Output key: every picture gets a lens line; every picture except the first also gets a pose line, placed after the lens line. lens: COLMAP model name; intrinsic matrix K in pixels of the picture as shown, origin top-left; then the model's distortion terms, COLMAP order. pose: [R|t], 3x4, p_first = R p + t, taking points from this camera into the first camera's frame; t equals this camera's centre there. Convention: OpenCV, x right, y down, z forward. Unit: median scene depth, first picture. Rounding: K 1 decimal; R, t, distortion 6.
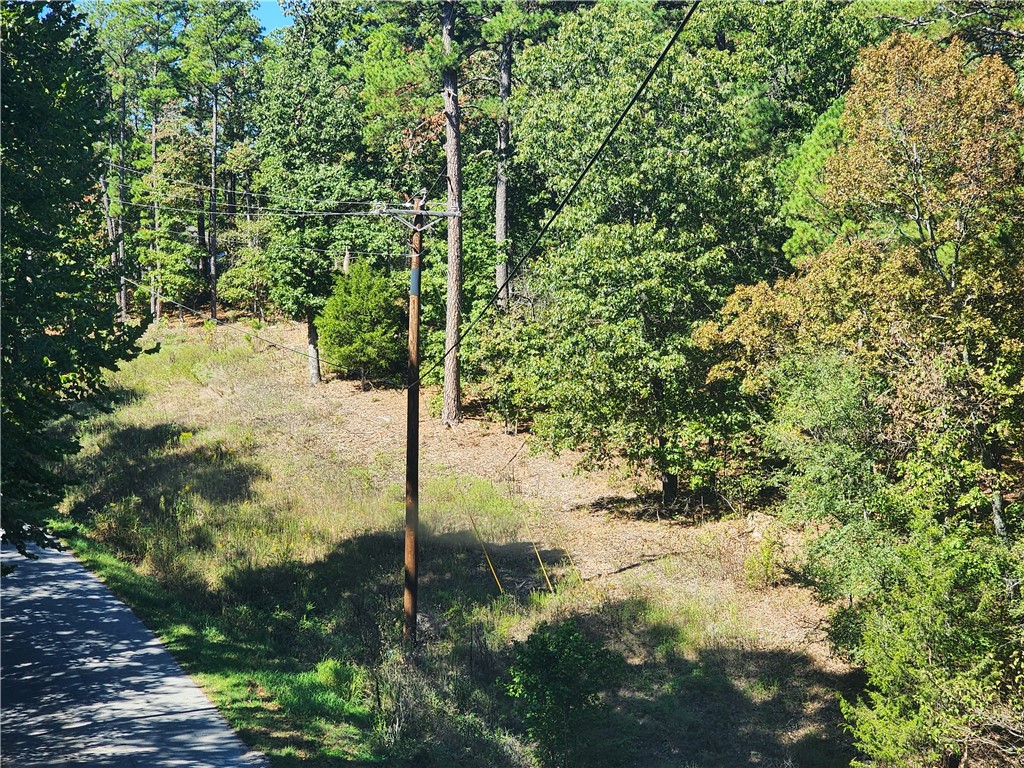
lens RADIAL K [[2066.7, 0, 512.0], [0, 2066.7, 384.0], [0, 0, 1]] dist [-0.202284, 0.623645]
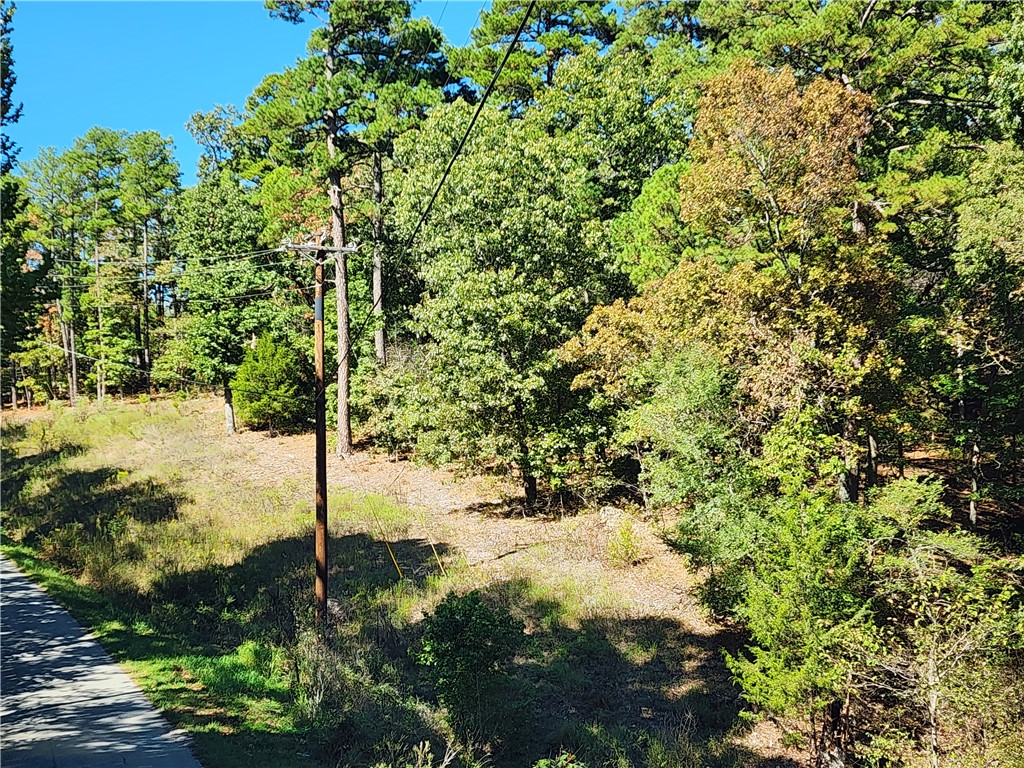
lens RADIAL K [[1446.2, 0, 512.0], [0, 1446.2, 384.0], [0, 0, 1]] dist [0.211422, -1.034541]
pose [[0.994856, -0.028492, 0.097214, -0.016576], [0.033618, 0.998106, -0.051511, 0.031990], [-0.095562, 0.054514, 0.993930, 0.159627]]
